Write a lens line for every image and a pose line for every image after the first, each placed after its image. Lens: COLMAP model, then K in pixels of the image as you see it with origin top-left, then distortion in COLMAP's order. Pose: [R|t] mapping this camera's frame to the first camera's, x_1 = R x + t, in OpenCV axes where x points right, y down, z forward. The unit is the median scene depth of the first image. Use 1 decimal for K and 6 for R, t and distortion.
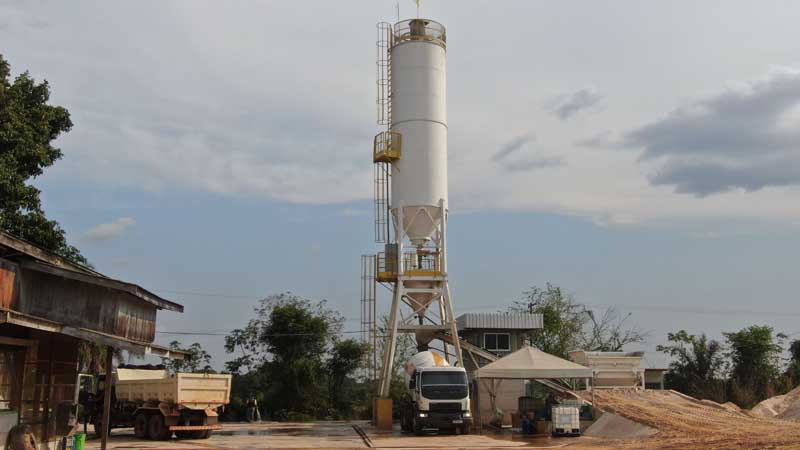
lens RADIAL K [[865.6, 0, 404.5], [0, 865.6, 223.6], [0, 0, 1]] dist [0.008551, 0.000000]
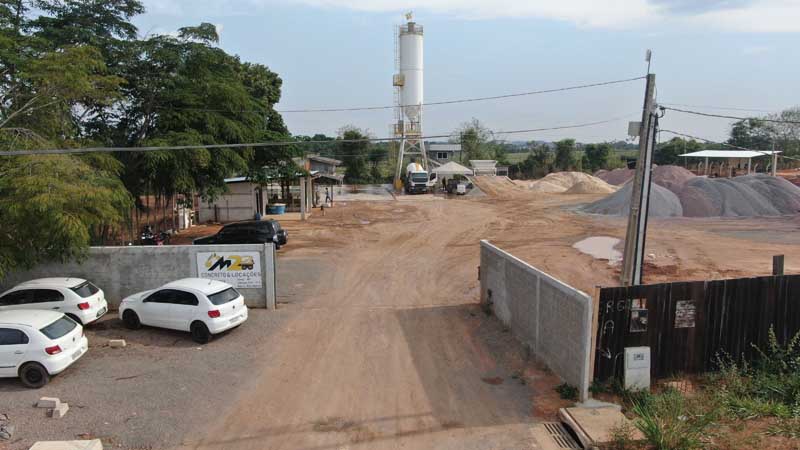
lens RADIAL K [[582.4, 0, 400.1], [0, 582.4, 226.0], [0, 0, 1]] dist [-0.018994, 0.008348]
pose [[0.999987, -0.002561, -0.004462, -0.009279], [0.003853, 0.947493, 0.319754, -0.223549], [0.003409, -0.319767, 0.947490, -0.709272]]
